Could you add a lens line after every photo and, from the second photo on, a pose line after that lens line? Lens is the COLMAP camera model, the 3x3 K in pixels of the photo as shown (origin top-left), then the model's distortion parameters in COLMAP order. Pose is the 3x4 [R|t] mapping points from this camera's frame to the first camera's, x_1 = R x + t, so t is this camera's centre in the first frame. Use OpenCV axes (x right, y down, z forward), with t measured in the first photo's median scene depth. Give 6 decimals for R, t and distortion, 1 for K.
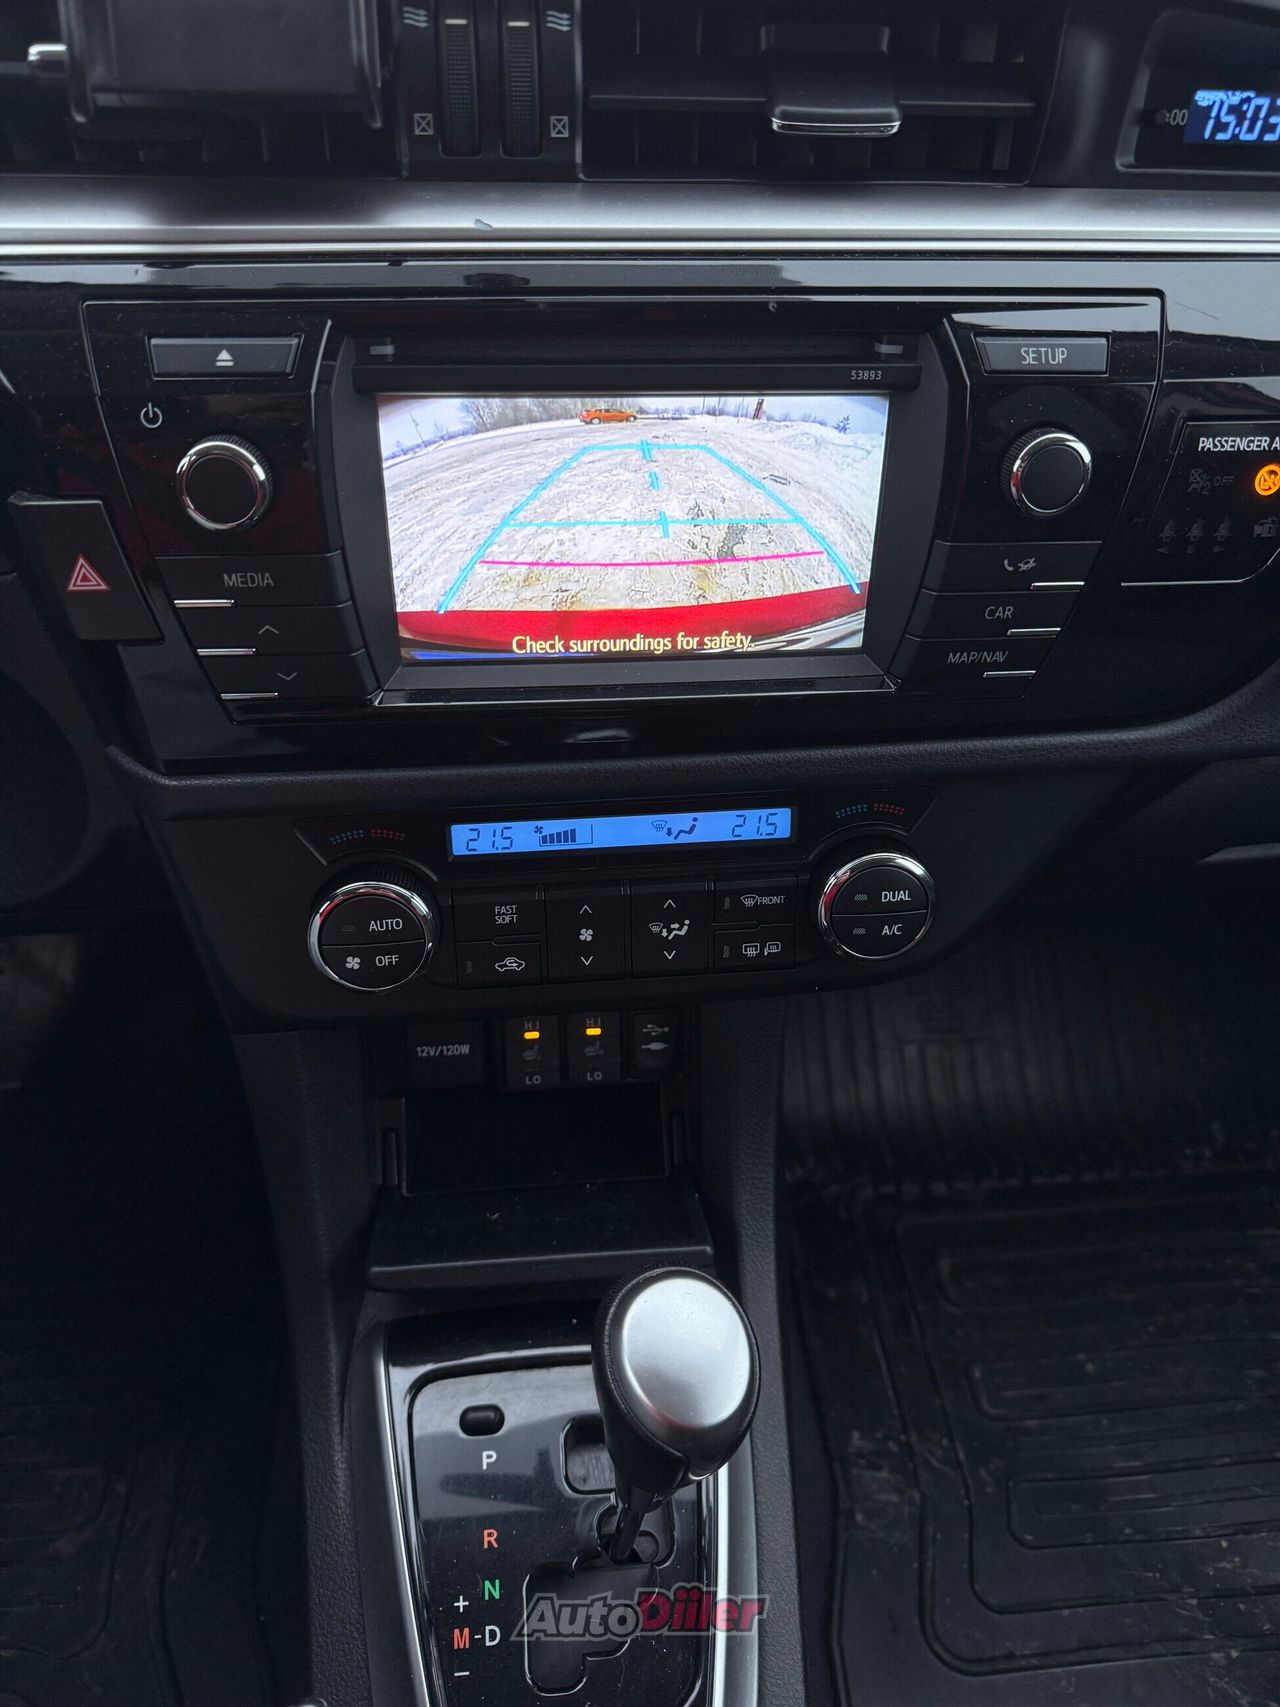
lens RADIAL K [[1188.8, 0, 640.0], [0, 1188.8, 853.5], [0, 0, 1]] dist [0.026135, -0.061161]
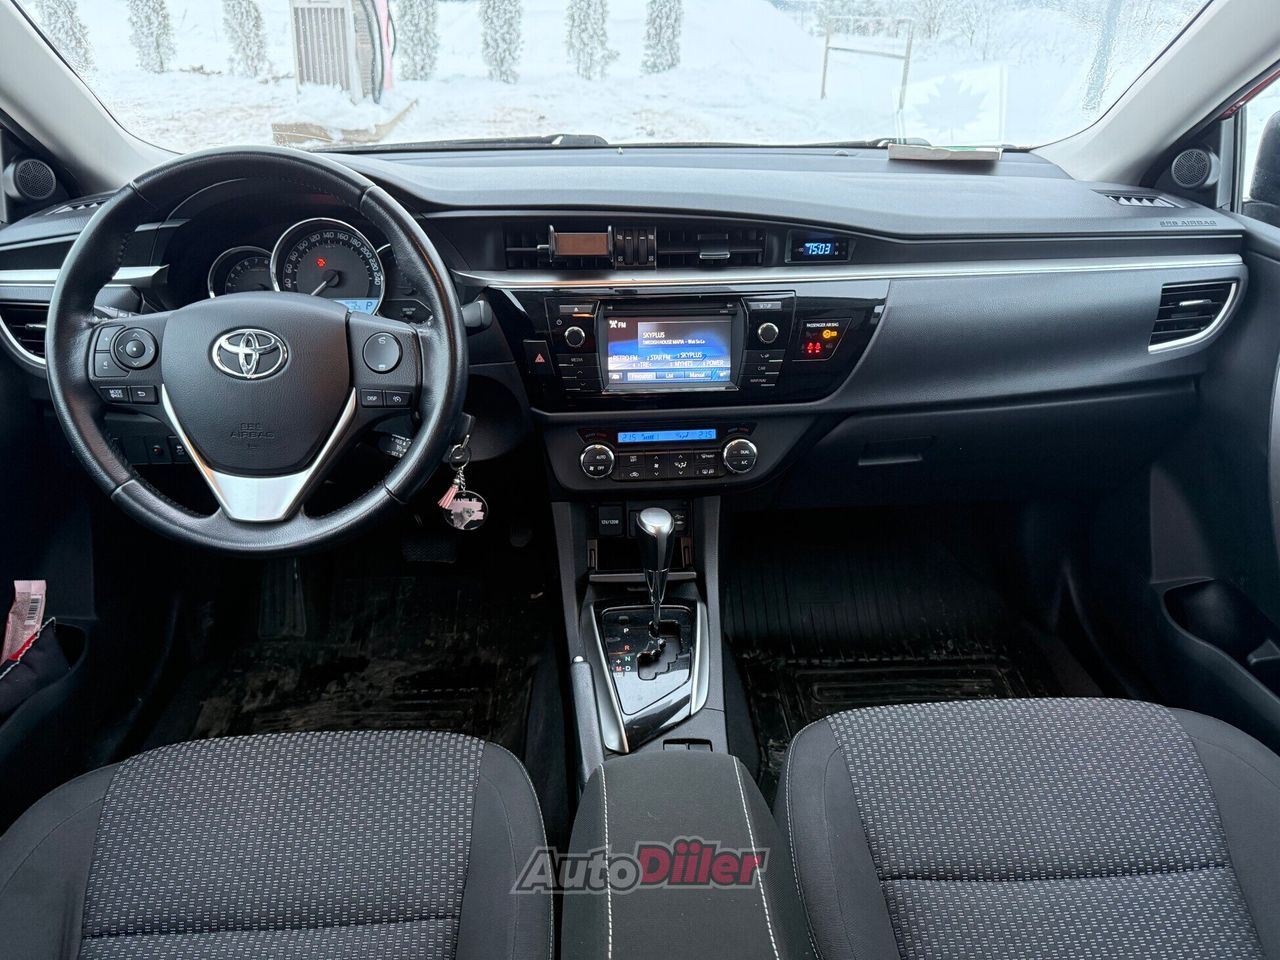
lens RADIAL K [[891.9, 0, 640.0], [0, 891.9, 480.0], [0, 0, 1]] dist [0.084340, -0.123507]
pose [[0.997964, -0.005374, -0.063554, 0.071546], [-0.008409, 0.976660, -0.214625, 0.665117], [0.063225, 0.214723, 0.974627, -1.521555]]
